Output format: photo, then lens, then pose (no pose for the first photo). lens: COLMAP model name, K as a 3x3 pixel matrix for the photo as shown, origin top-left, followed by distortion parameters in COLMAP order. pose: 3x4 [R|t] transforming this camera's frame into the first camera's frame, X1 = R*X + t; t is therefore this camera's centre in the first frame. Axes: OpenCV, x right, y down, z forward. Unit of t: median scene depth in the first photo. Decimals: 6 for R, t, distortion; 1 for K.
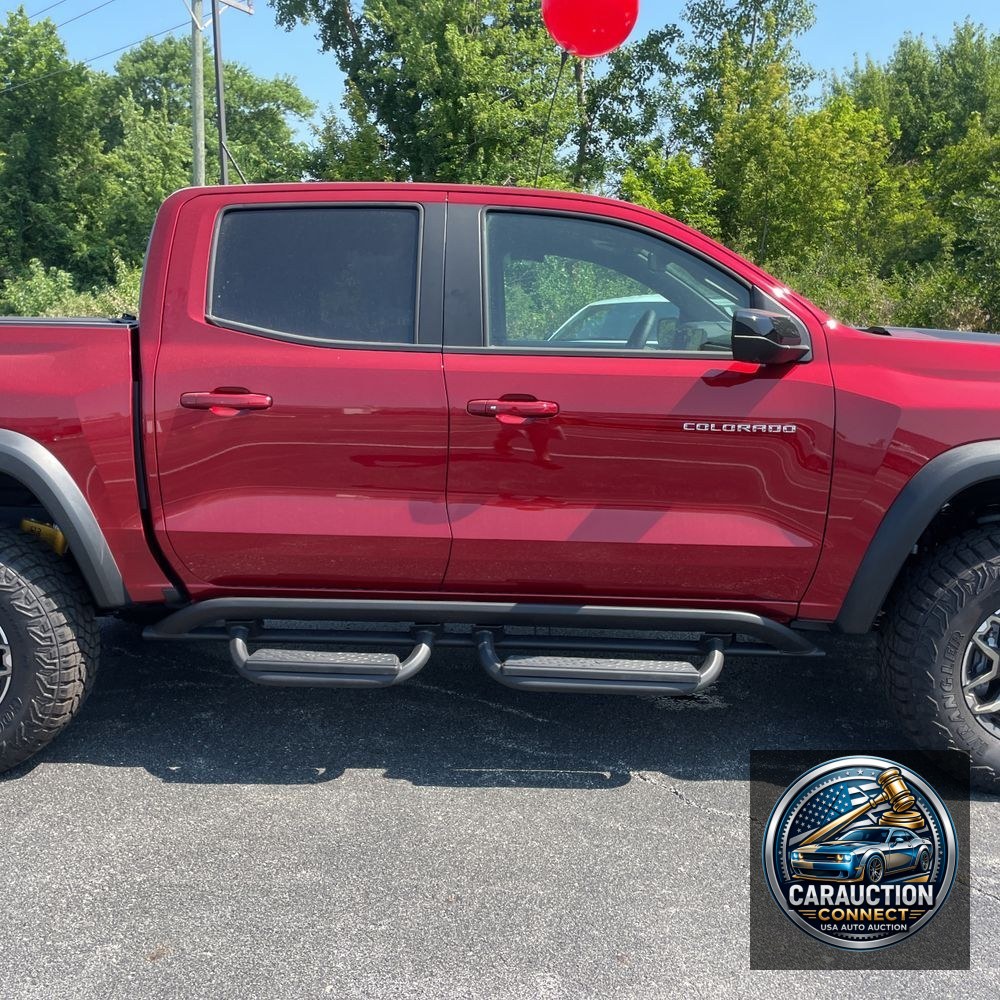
lens RADIAL K [[1013.5, 0, 486.4], [0, 1013.5, 515.0], [0, 0, 1]] dist [0.082877, -0.101318]
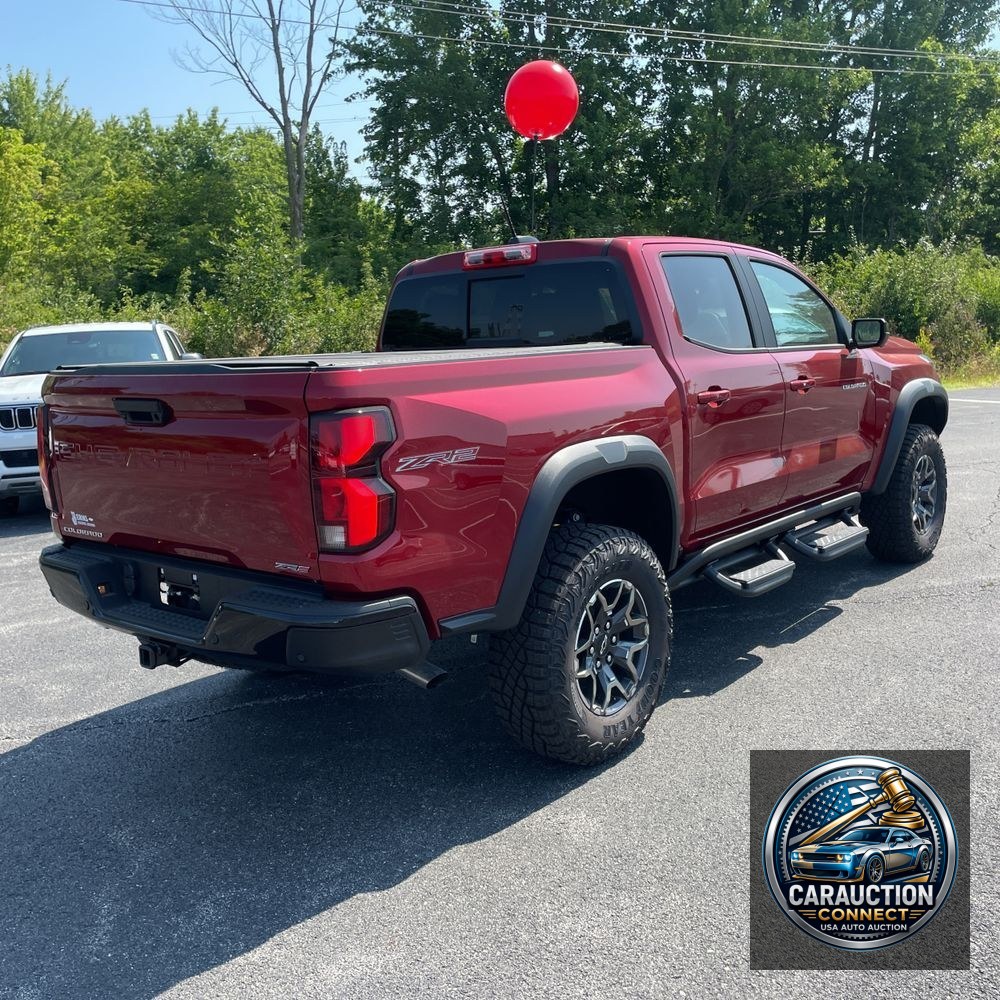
lens RADIAL K [[1007.0, 0, 508.5], [0, 1007.0, 492.6], [0, 0, 1]] dist [0.085667, -0.084875]
pose [[0.593175, -0.155850, 0.789844, -0.176599], [0.193413, 0.979937, 0.048105, -0.012182], [-0.781495, 0.124232, 0.611418, 0.048368]]
